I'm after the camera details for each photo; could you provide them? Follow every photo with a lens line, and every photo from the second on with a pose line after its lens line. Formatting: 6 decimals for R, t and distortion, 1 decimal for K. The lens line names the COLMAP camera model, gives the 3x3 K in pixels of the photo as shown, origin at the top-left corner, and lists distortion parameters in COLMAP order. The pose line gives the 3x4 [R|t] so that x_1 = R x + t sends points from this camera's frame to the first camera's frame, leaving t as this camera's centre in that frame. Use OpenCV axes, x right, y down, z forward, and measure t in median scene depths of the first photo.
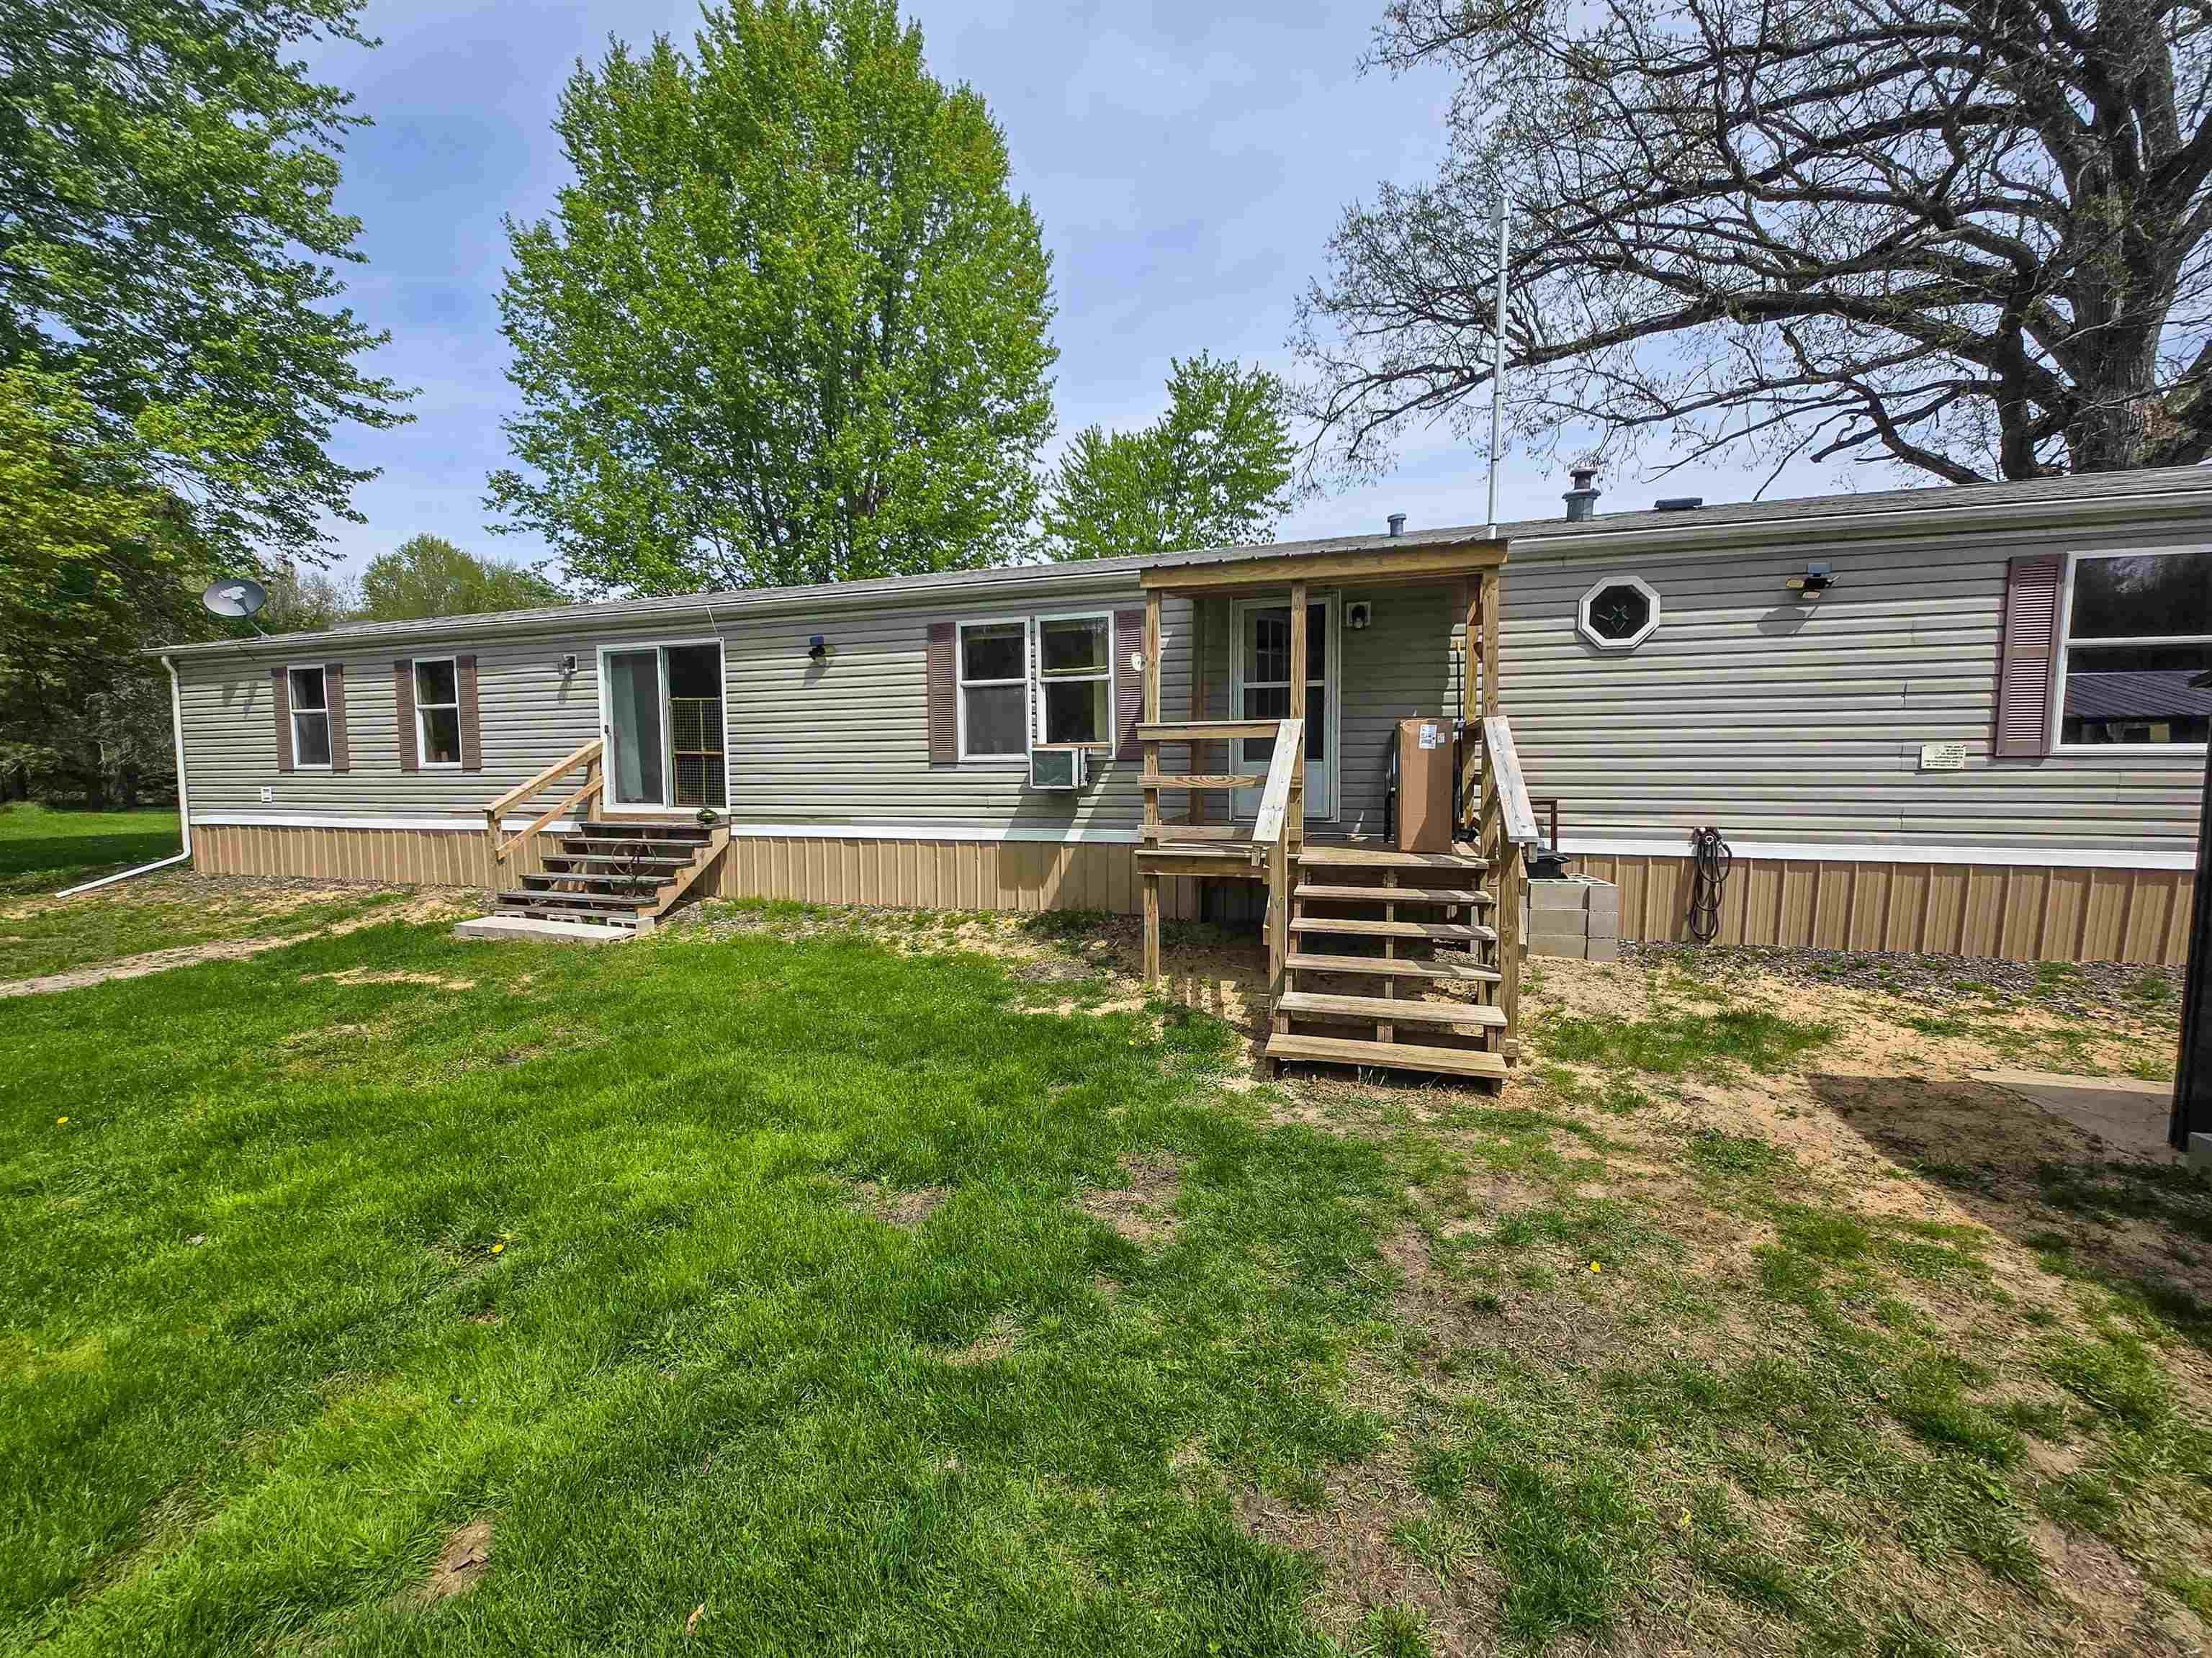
lens RADIAL K [[883.1, 0, 1095.5], [0, 883.1, 847.0], [0, 0, 1]] dist [0.001612, -0.001436]
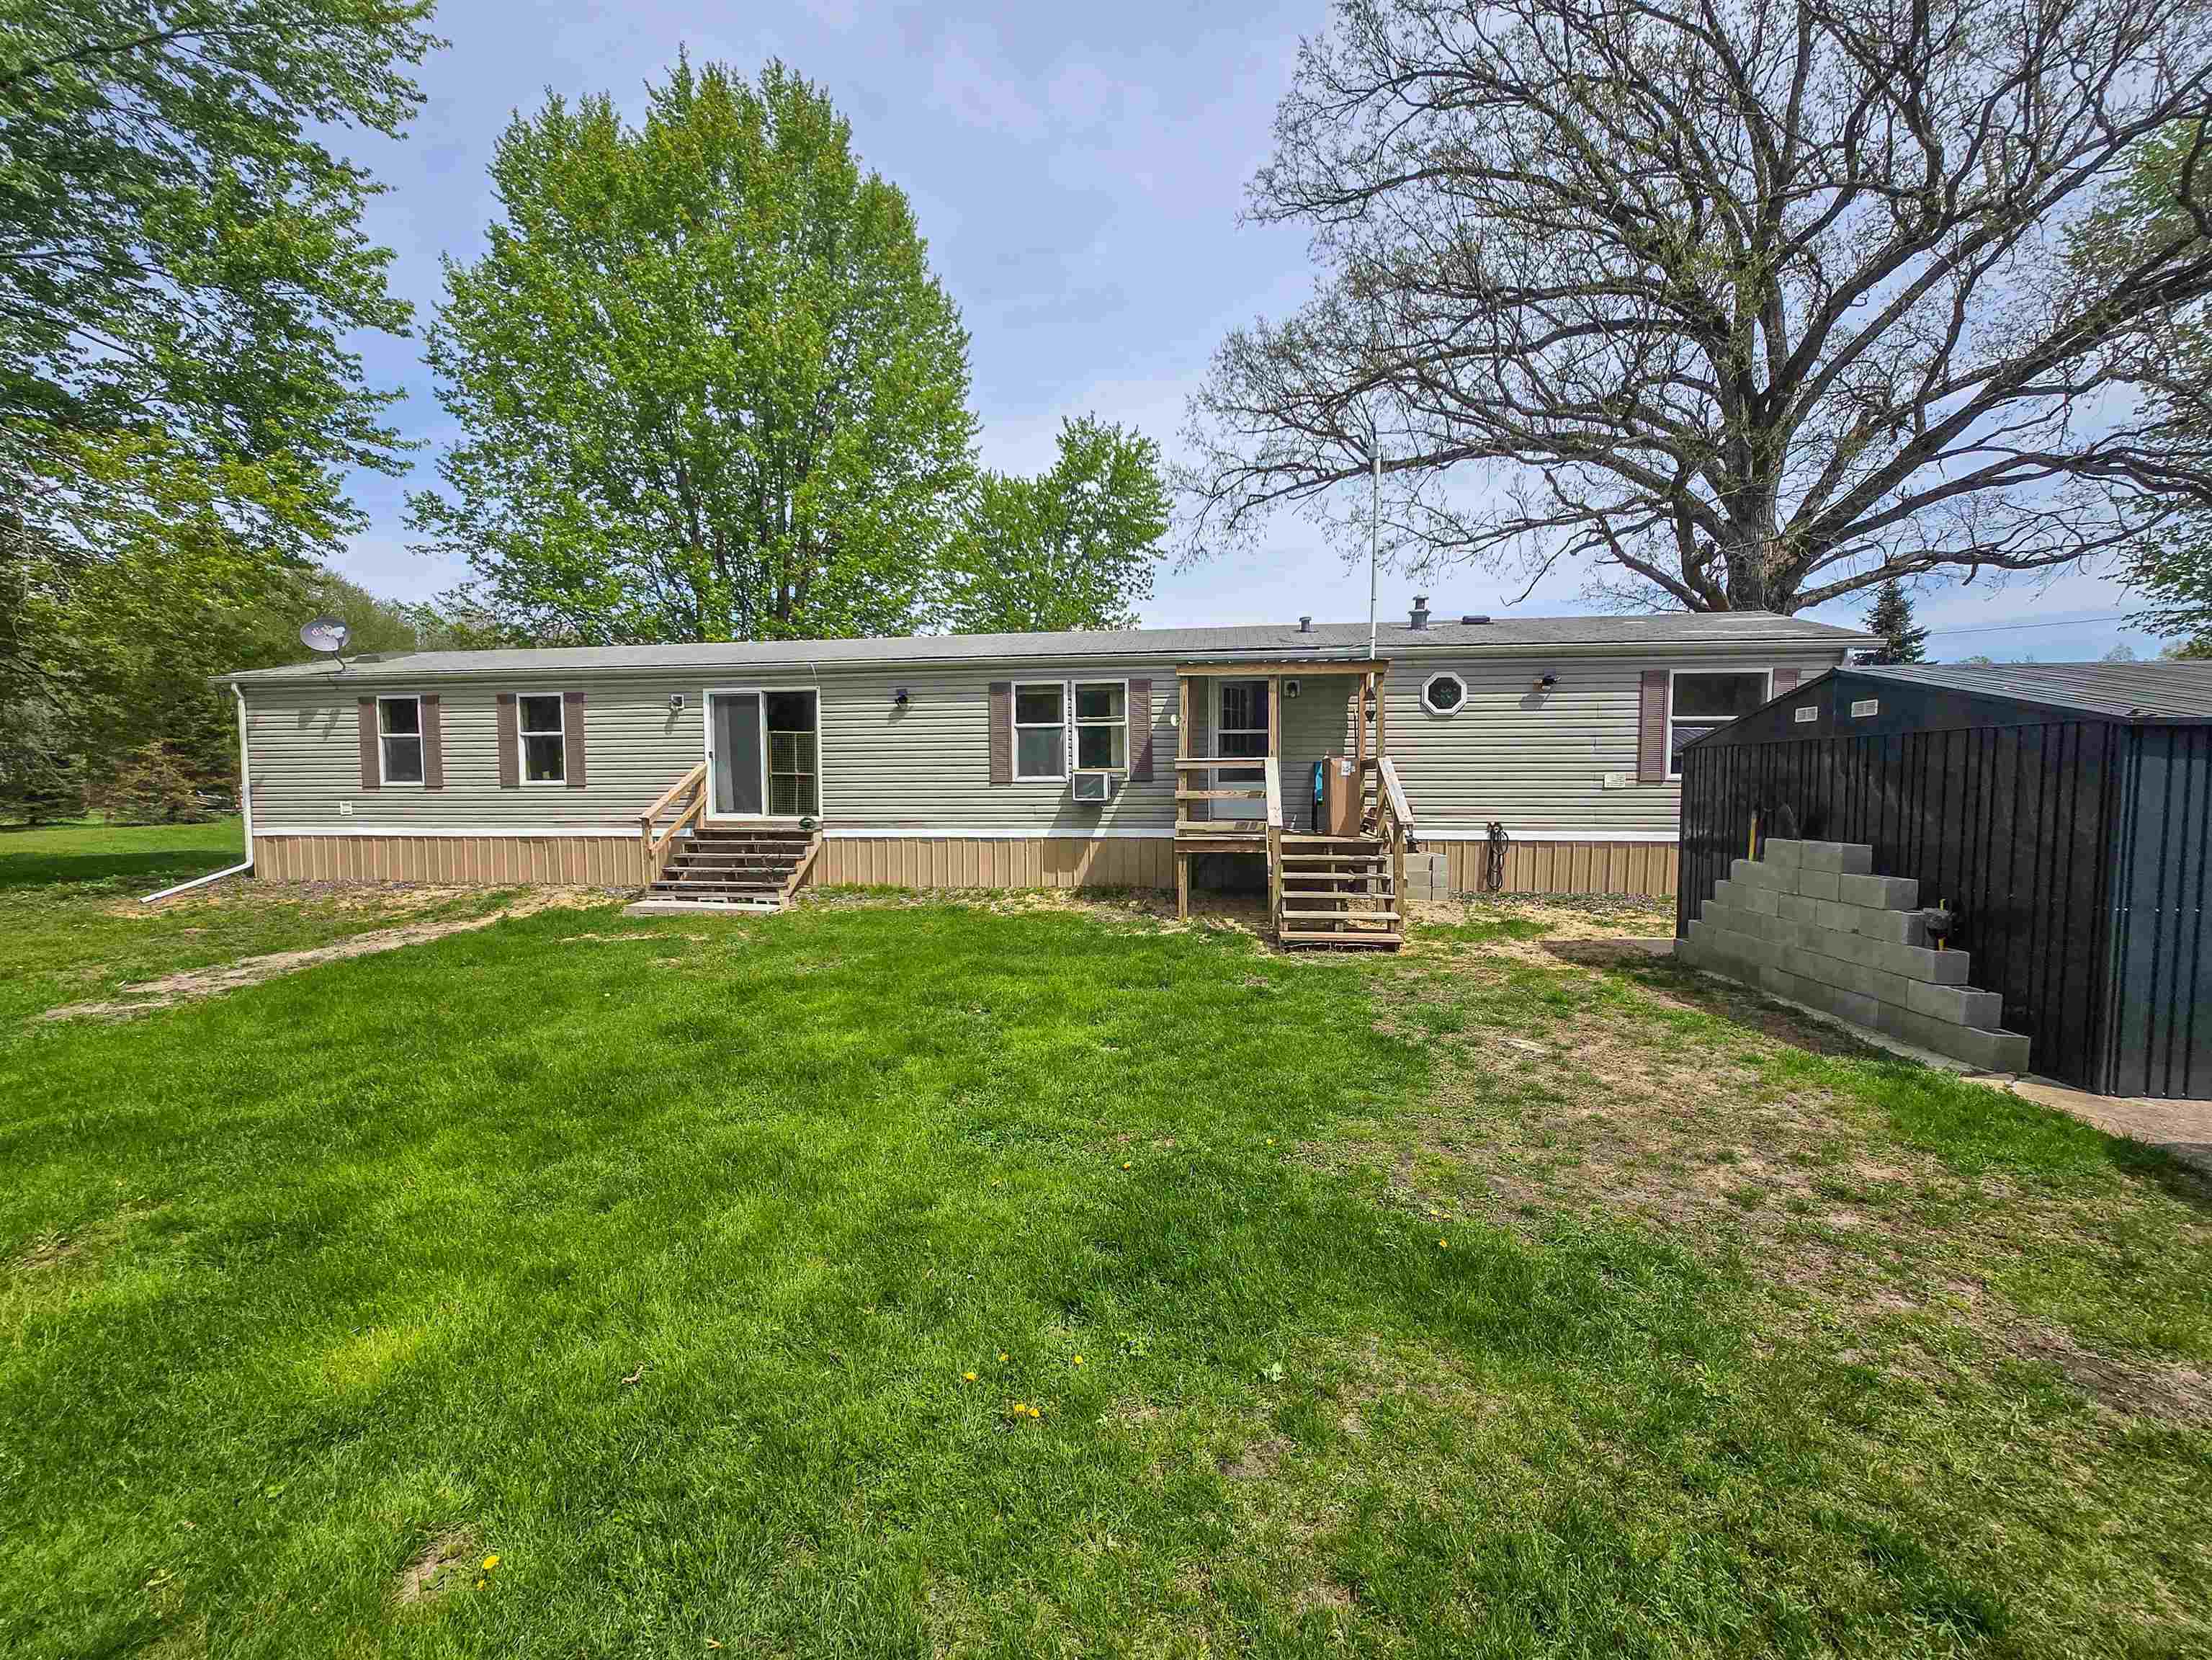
lens RADIAL K [[883.3, 0, 1114.8], [0, 883.3, 843.9], [0, 0, 1]] dist [0.001612, -0.001436]
pose [[0.983163, -0.010271, 0.182440, -0.225141], [0.014544, 0.999650, -0.022098, 0.031497], [-0.182149, 0.024379, 0.982969, -0.357329]]
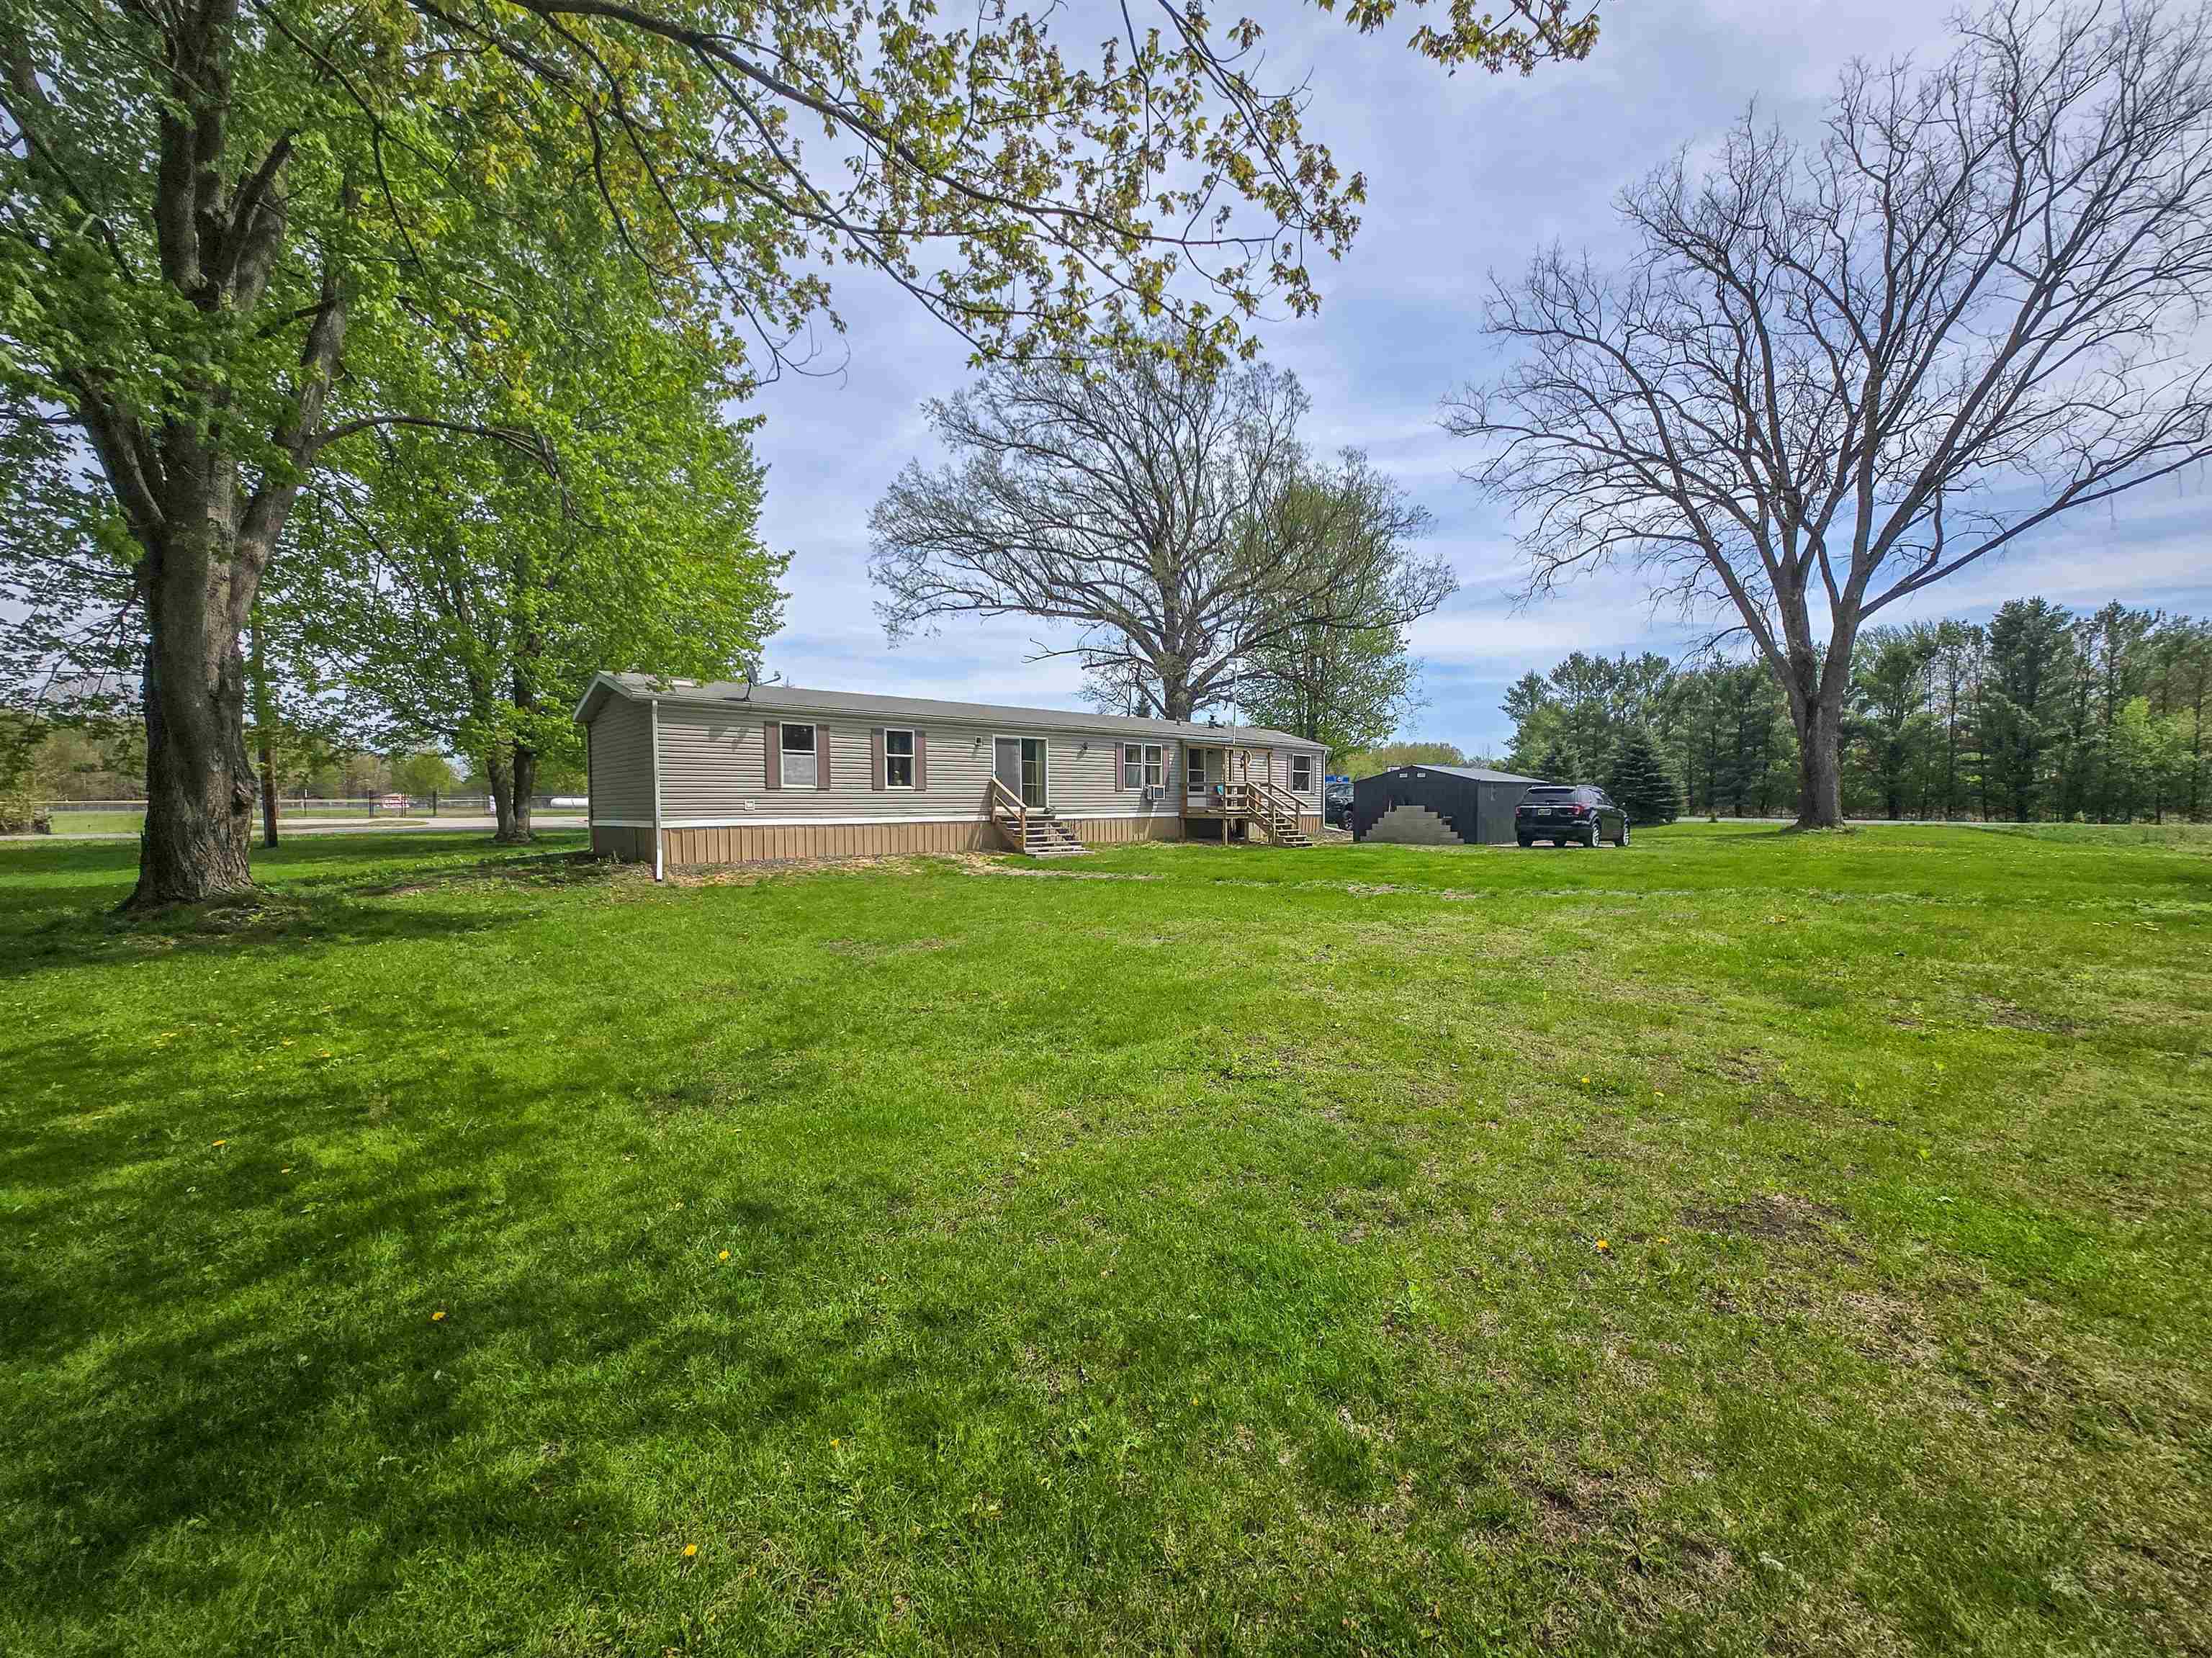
lens RADIAL K [[883.1, 0, 1095.6], [0, 883.1, 815.2], [0, 0, 1]] dist [0.001612, -0.001436]
pose [[0.469351, -0.009468, 0.882961, -2.446820], [0.078917, 0.996391, -0.031266, 0.060750], [-0.879478, 0.084355, 0.468405, -0.230142]]
